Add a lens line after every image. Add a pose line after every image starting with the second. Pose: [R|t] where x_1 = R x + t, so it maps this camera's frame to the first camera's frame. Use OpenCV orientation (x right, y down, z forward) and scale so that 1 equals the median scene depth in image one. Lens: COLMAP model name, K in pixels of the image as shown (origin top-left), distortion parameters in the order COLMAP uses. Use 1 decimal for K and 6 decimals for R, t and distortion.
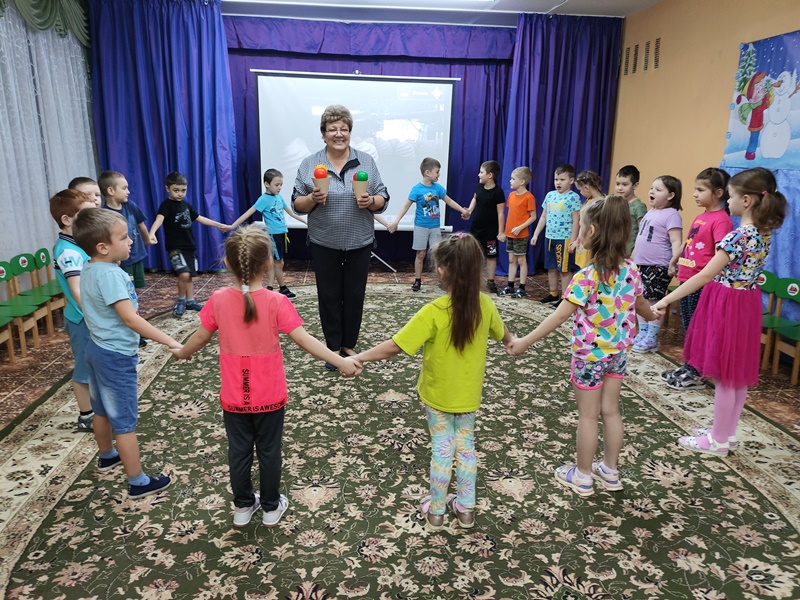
lens RADIAL K [[554.7, 0, 400.0], [0, 554.7, 300.0], [0, 0, 1]] dist [-0.002578, -0.009300]
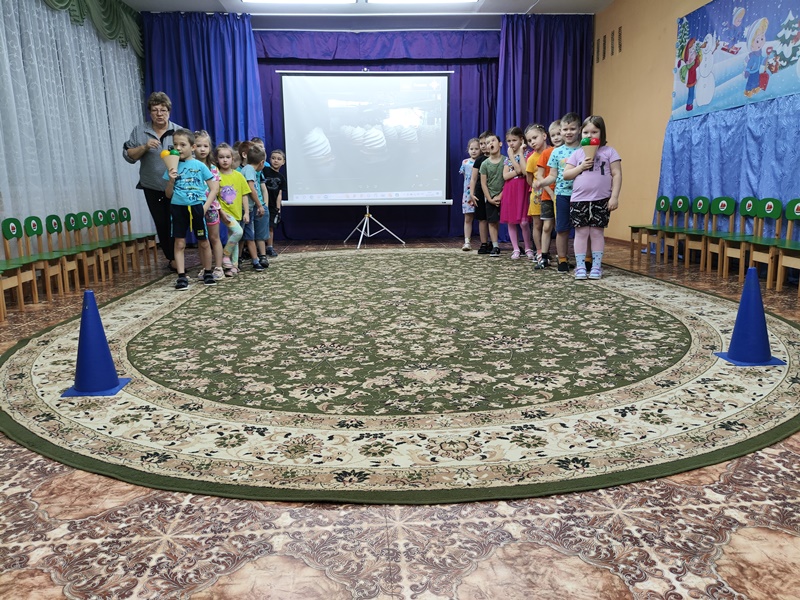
lens RADIAL K [[554.7, 0, 400.0], [0, 554.7, 300.0], [0, 0, 1]] dist [-0.002578, -0.009300]
pose [[0.998811, -0.030220, -0.038248, 0.026057], [0.027915, 0.997842, -0.059431, 0.149951], [0.039962, 0.058293, 0.997499, -0.144109]]
